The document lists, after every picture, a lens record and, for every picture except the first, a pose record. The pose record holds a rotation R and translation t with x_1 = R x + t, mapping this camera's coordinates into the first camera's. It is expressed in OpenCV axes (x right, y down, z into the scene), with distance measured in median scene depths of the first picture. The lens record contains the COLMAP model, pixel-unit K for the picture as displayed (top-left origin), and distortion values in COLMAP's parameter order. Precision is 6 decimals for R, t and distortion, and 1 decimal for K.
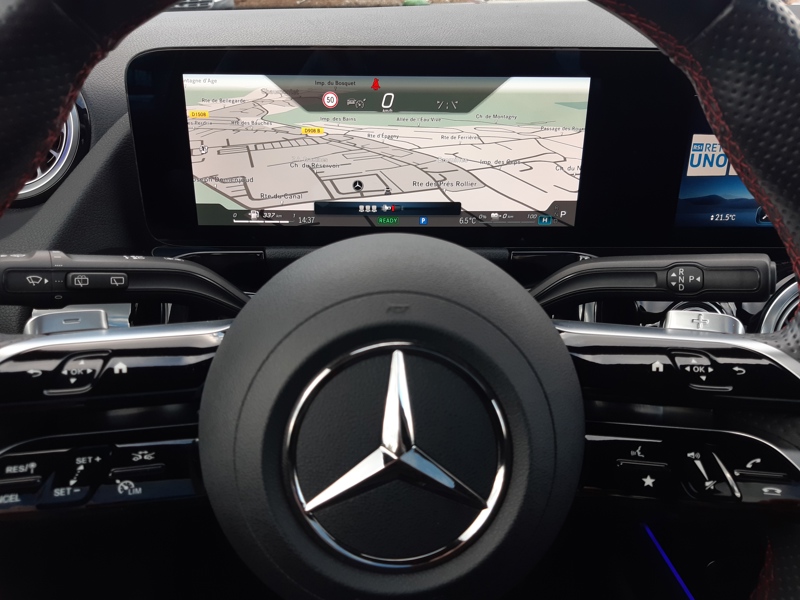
lens RADIAL K [[647.4, 0, 400.0], [0, 647.4, 300.0], [0, 0, 1]] dist [0.005253, 0.000554]
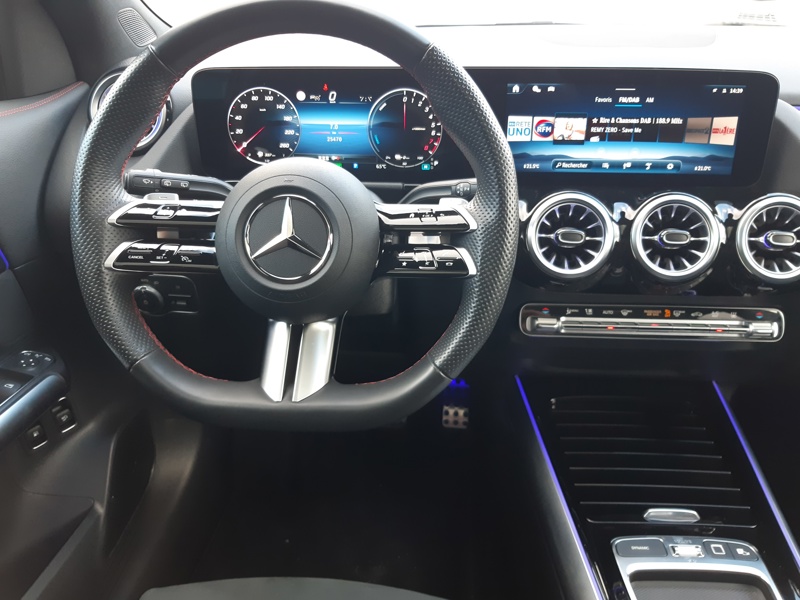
lens RADIAL K [[610.0, 0, 400.0], [0, 610.0, 300.0], [0, 0, 1]] dist [-0.003643, -0.004019]
pose [[0.996657, 0.026012, -0.077448, 0.401191], [-0.023393, 0.999130, 0.034528, 0.245227], [0.078279, -0.032601, 0.996398, -0.875233]]
